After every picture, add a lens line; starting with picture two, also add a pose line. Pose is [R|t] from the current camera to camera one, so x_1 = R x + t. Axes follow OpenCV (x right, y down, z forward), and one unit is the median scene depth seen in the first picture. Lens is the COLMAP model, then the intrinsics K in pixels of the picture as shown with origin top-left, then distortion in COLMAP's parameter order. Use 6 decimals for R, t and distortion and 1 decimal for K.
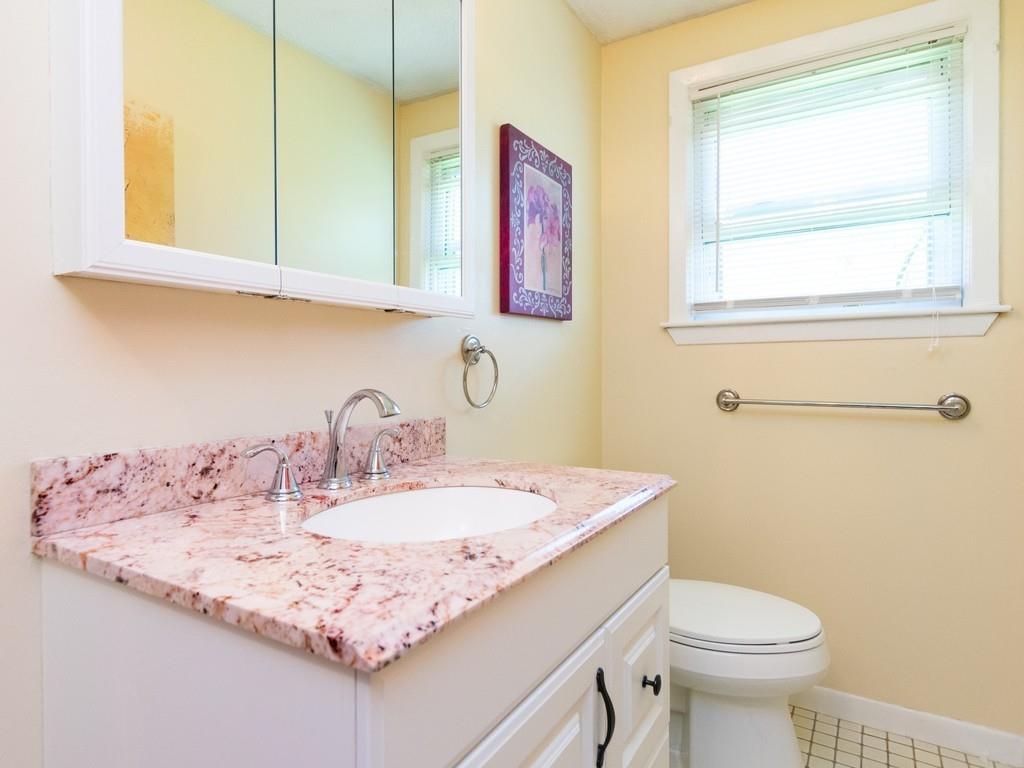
lens RADIAL K [[590.8, 0, 513.7], [0, 590.8, 378.5], [0, 0, 1]] dist [0.004159, -0.000498]
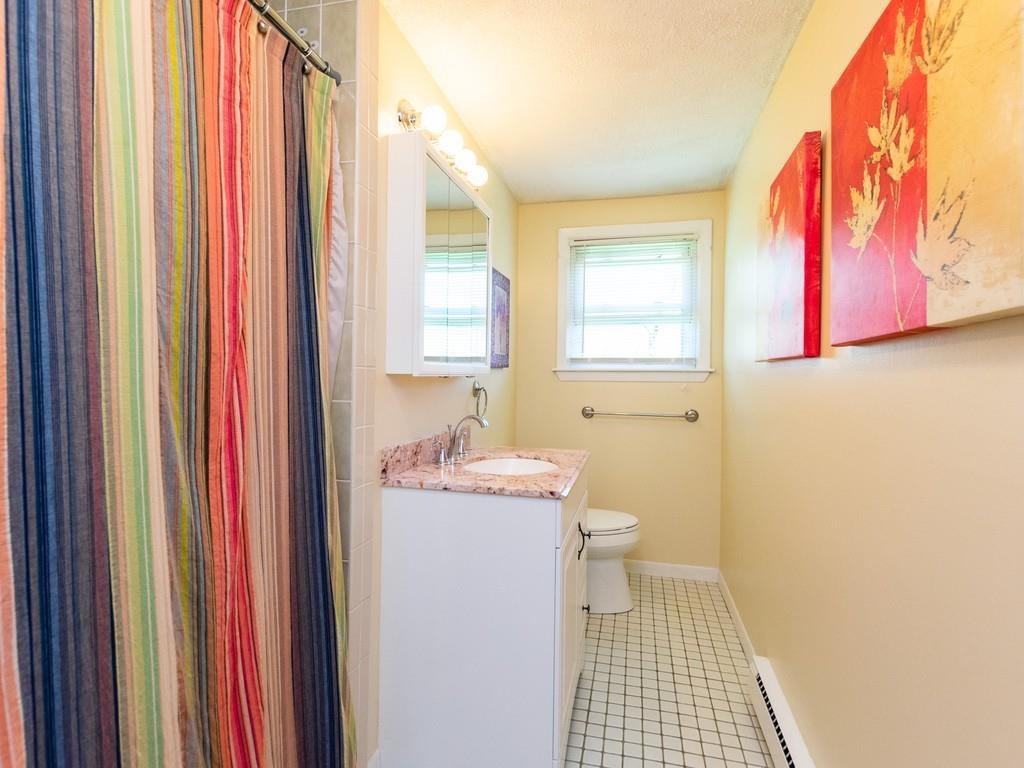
lens RADIAL K [[501.7, 0, 515.5], [0, 501.7, 380.3], [0, 0, 1]] dist [0.000928, -0.000447]
pose [[0.953471, 0.013741, 0.301173, -0.350372], [-0.012831, 0.999905, -0.005001, -0.056279], [-0.301213, 0.000904, 0.953557, -0.456546]]
